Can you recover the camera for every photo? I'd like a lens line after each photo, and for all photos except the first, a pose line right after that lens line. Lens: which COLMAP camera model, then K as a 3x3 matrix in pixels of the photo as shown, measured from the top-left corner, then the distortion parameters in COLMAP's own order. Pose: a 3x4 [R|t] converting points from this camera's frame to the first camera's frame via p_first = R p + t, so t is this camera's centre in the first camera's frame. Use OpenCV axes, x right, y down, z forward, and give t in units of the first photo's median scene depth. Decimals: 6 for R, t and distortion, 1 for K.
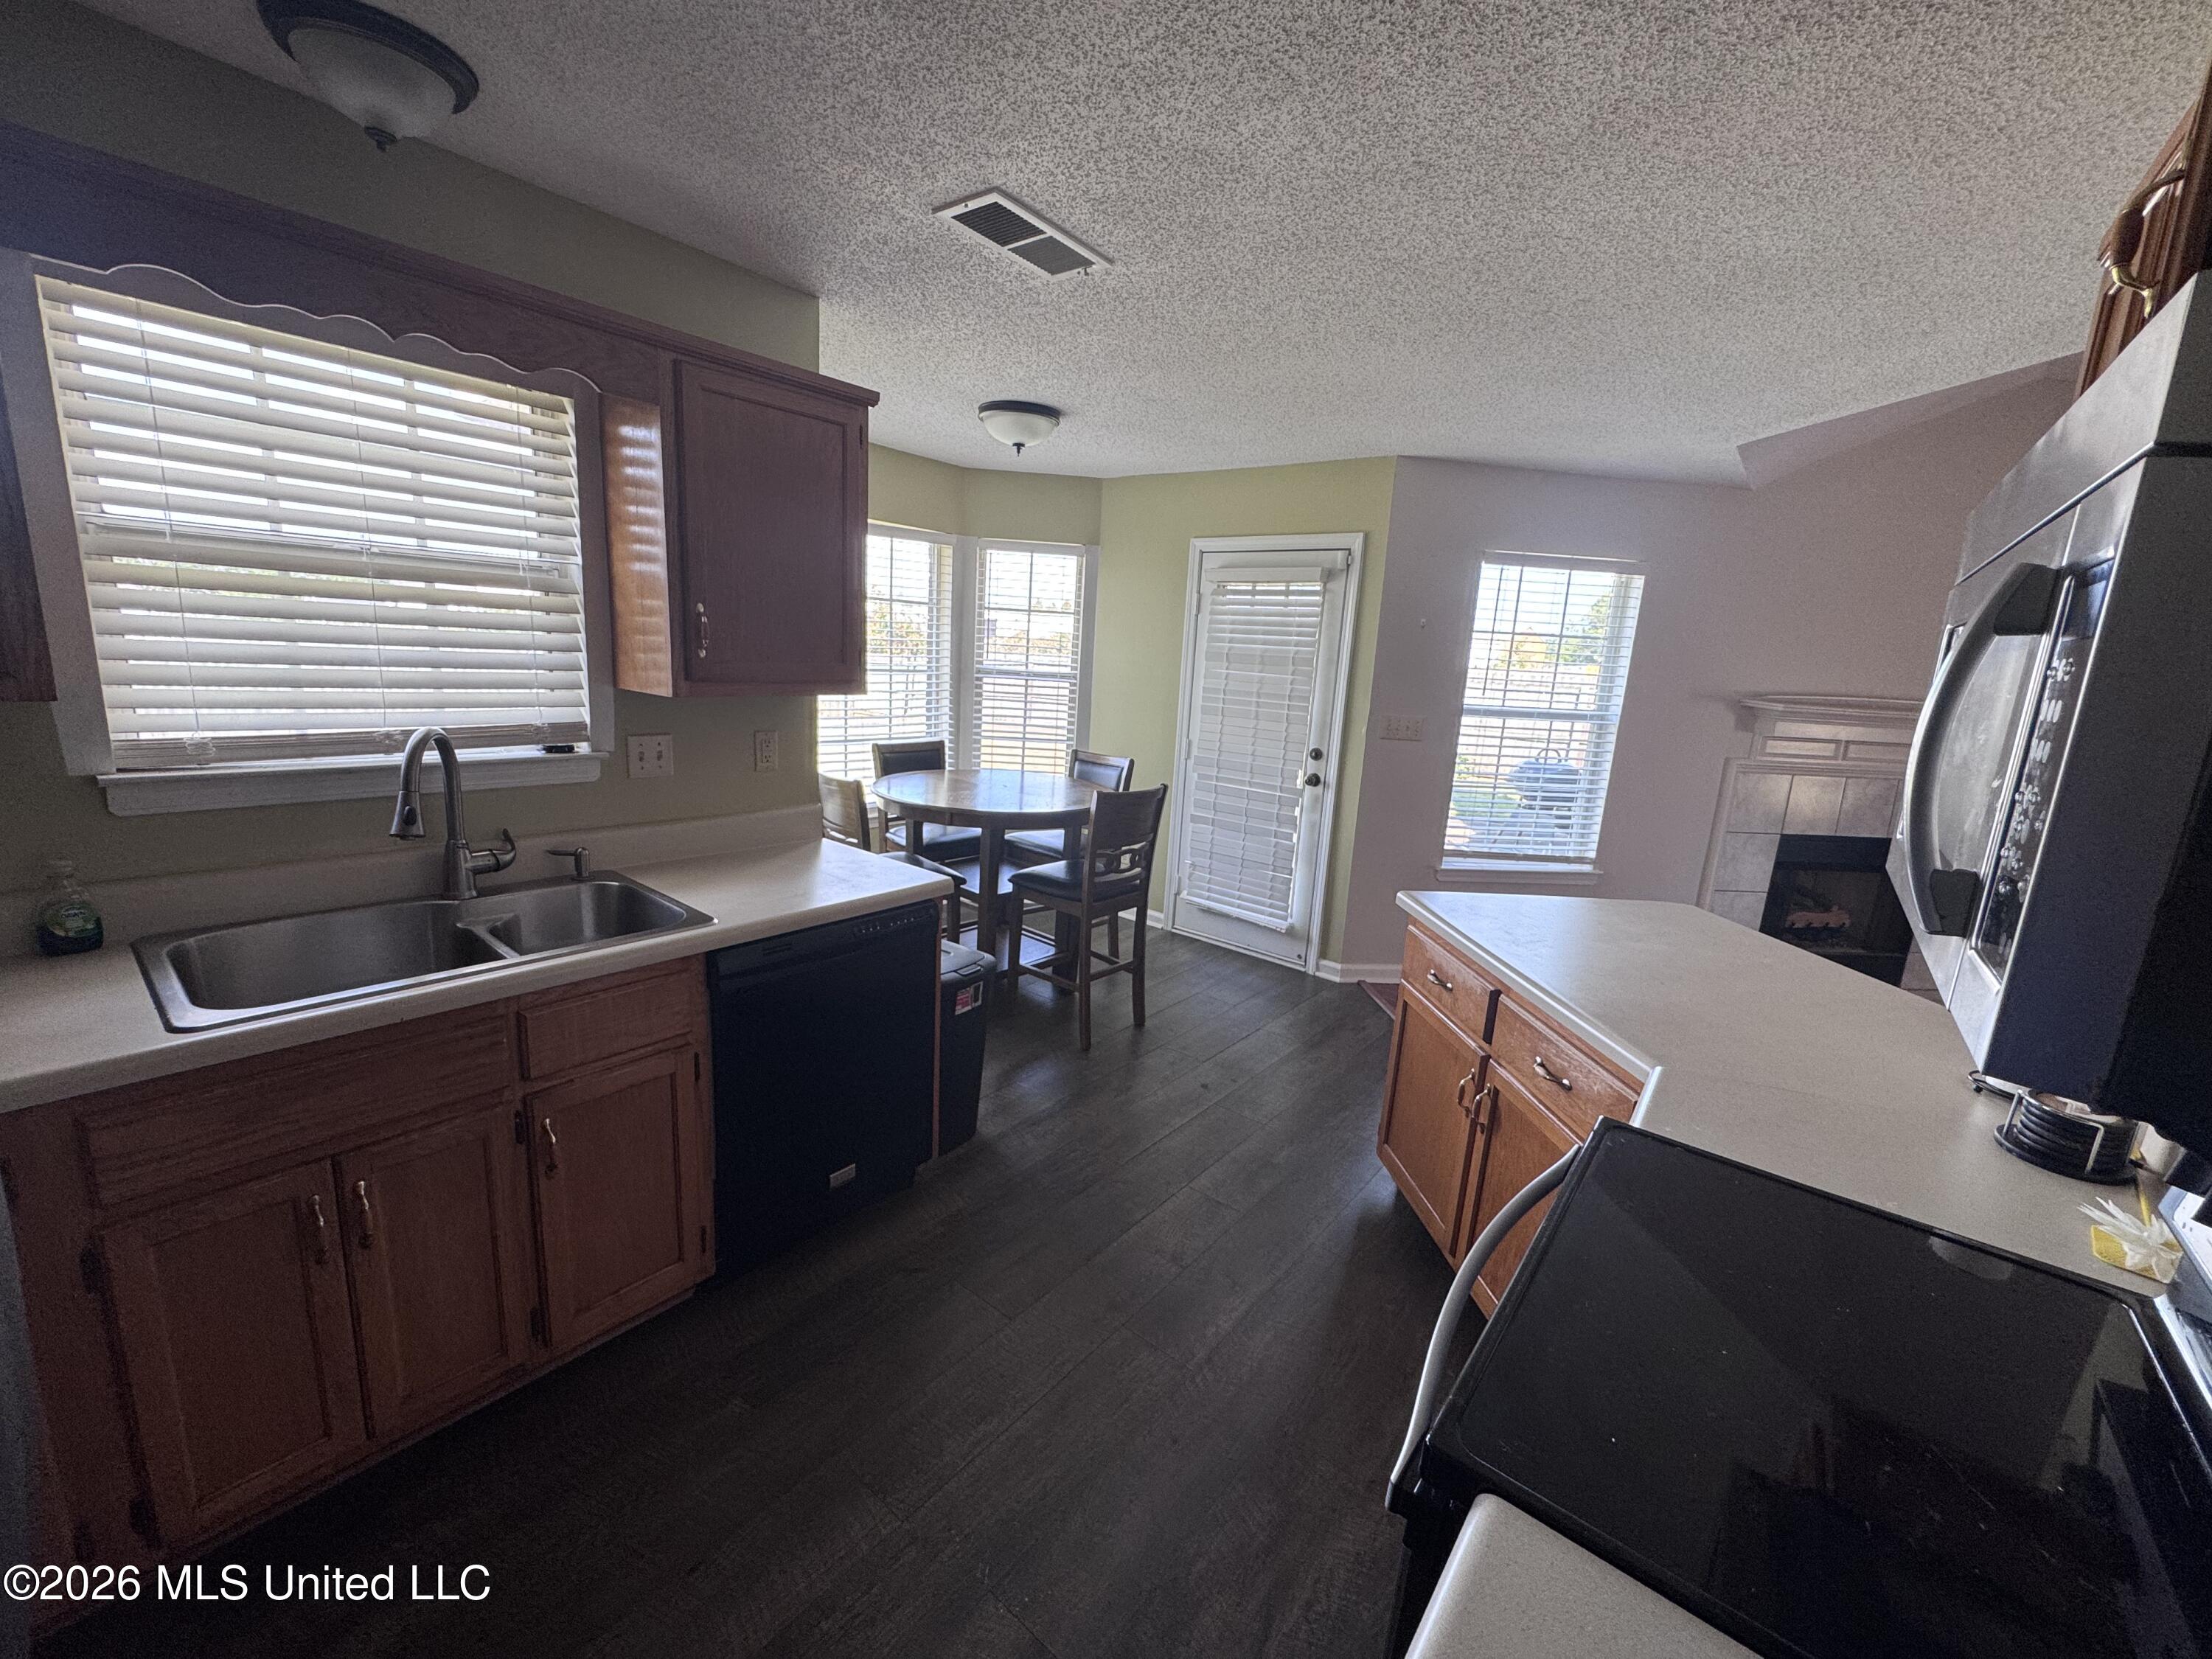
lens RADIAL K [[886.7, 0, 1105.6], [0, 886.7, 837.2], [0, 0, 1]] dist [-0.000892, -0.000850]
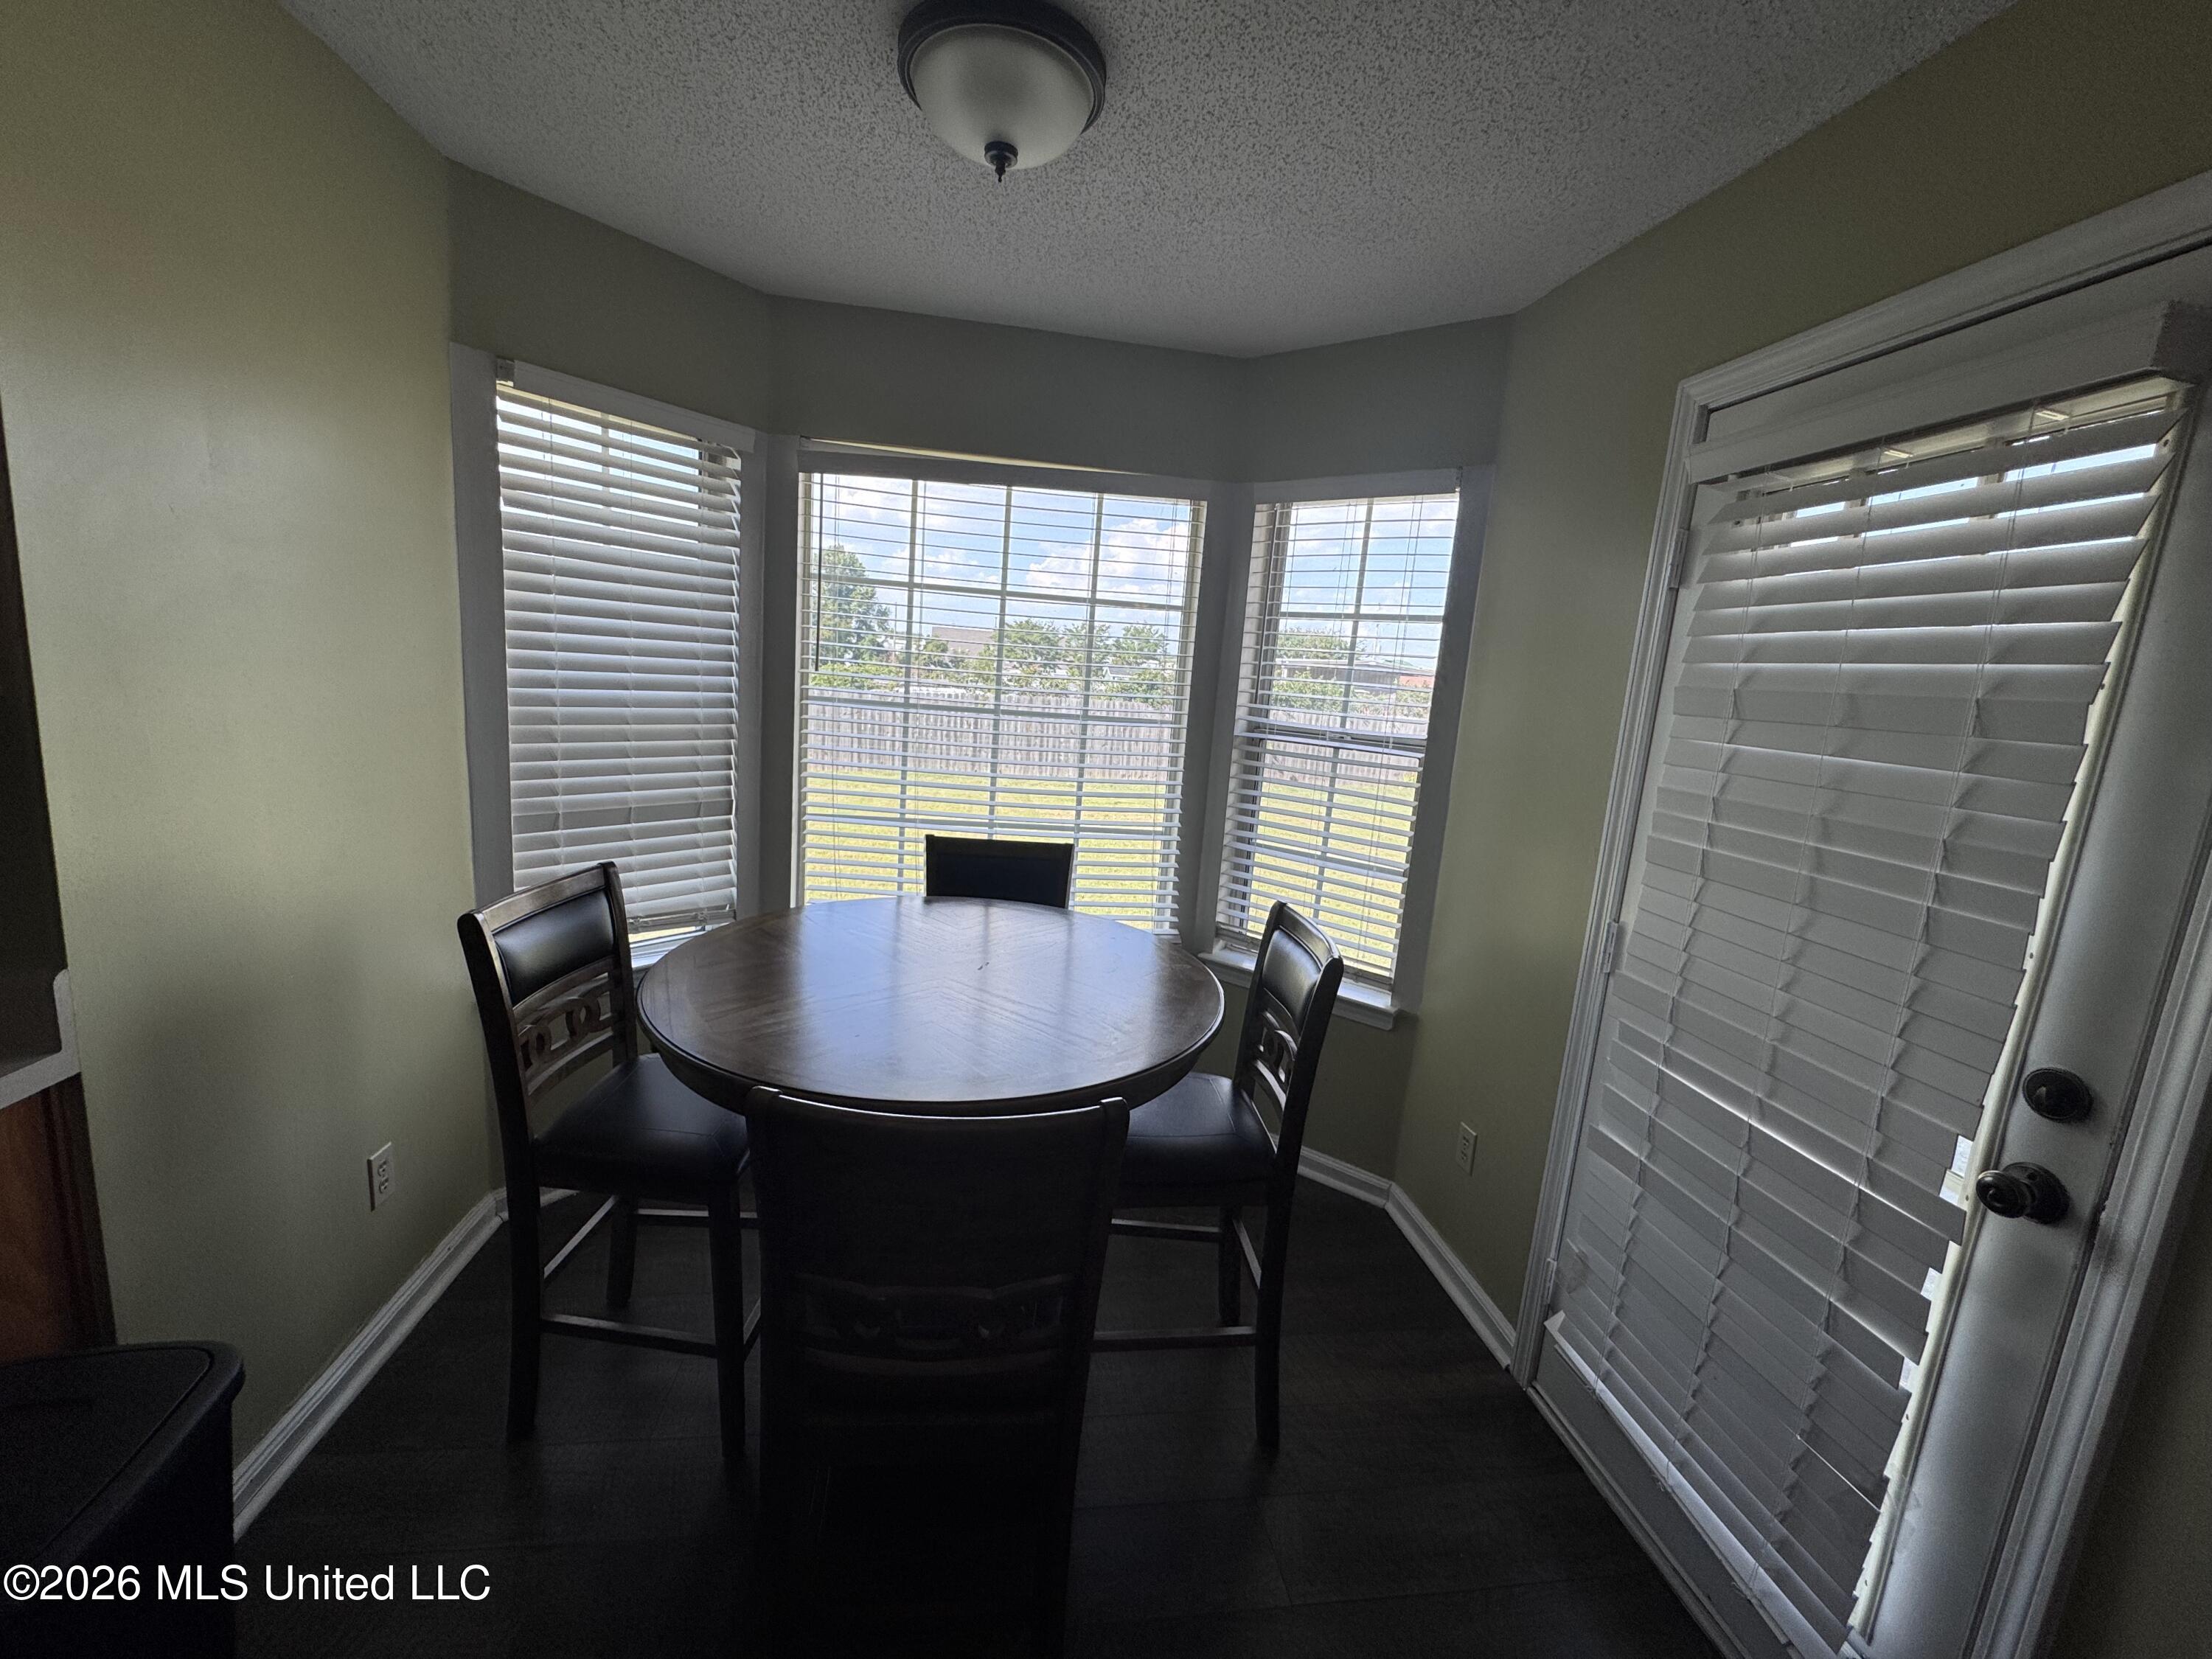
lens RADIAL K [[886.7, 0, 1113.9], [0, 886.7, 819.9], [0, 0, 1]] dist [-0.000892, -0.000850]
pose [[0.746718, 0.114335, -0.655241, 0.190647], [-0.173871, 0.984415, -0.026371, -0.115160], [0.642014, 0.133619, 0.754960, 0.628422]]
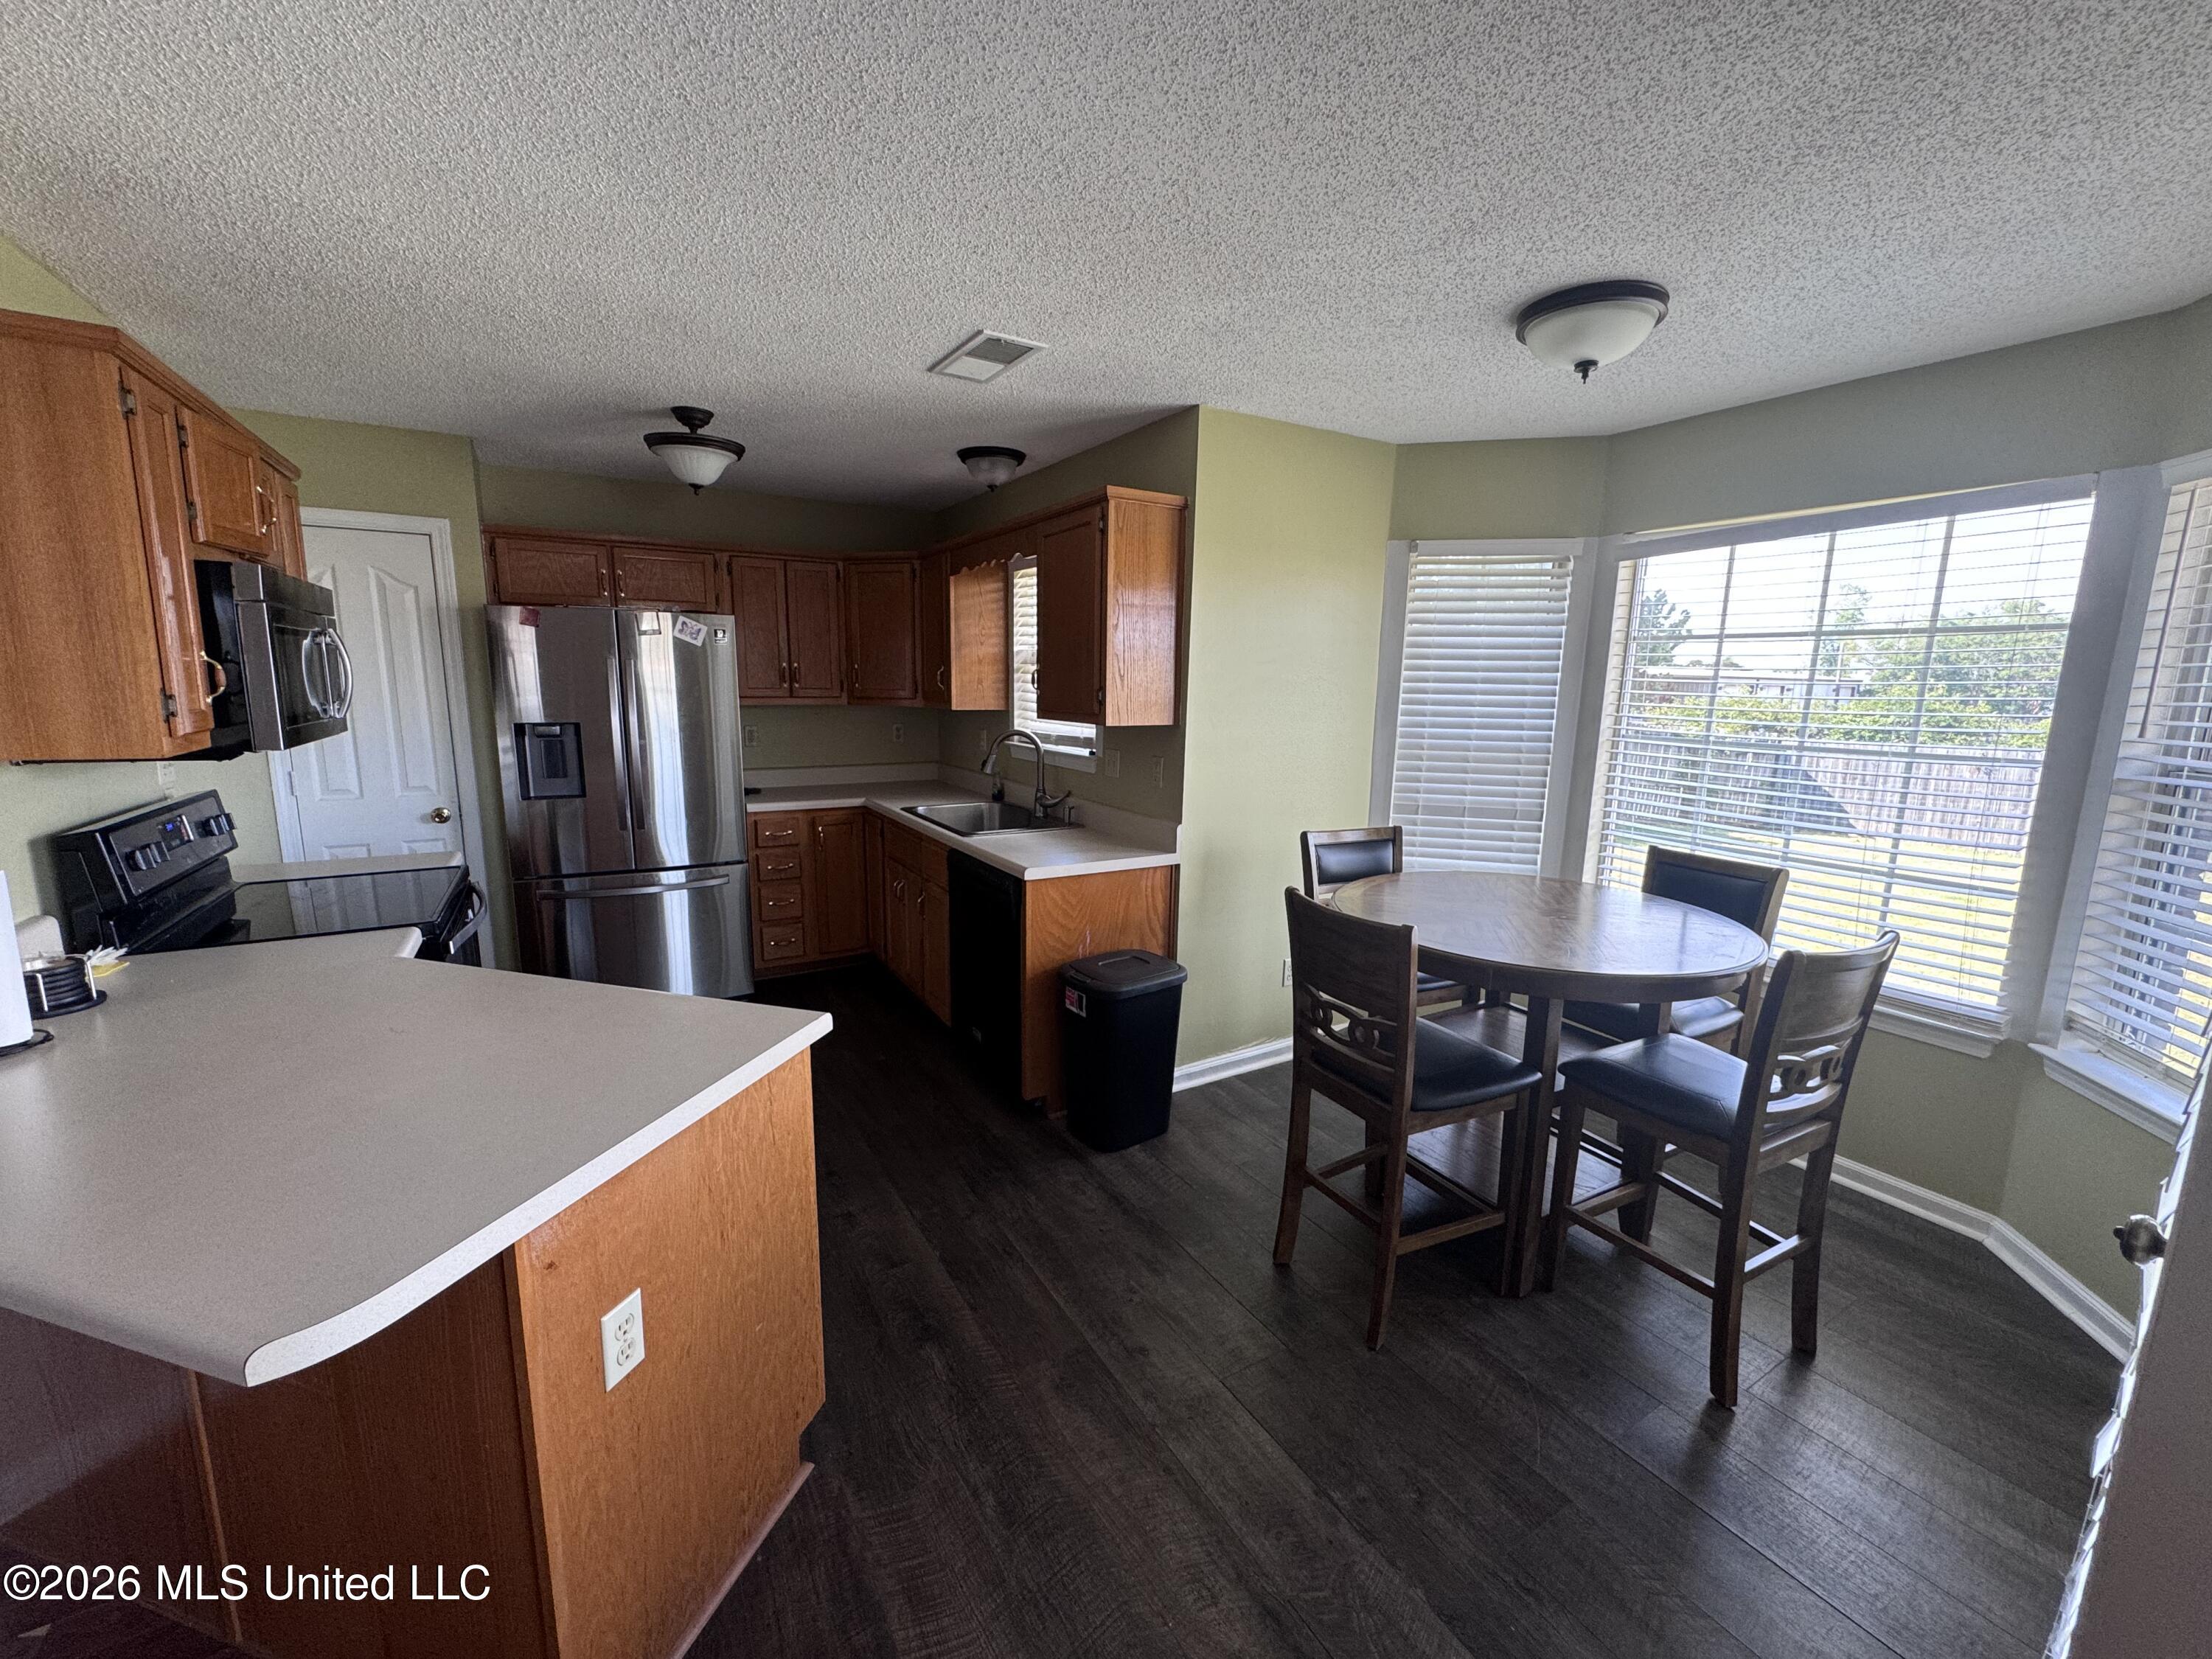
lens RADIAL K [[886.7, 0, 1118.0], [0, 886.7, 819.5], [0, 0, 1]] dist [-0.000892, -0.000850]
pose [[-0.324066, 0.099938, -0.940741, 0.523424], [-0.227754, 0.956916, 0.180112, -0.151960], [0.918210, 0.272626, -0.287343, 0.805918]]
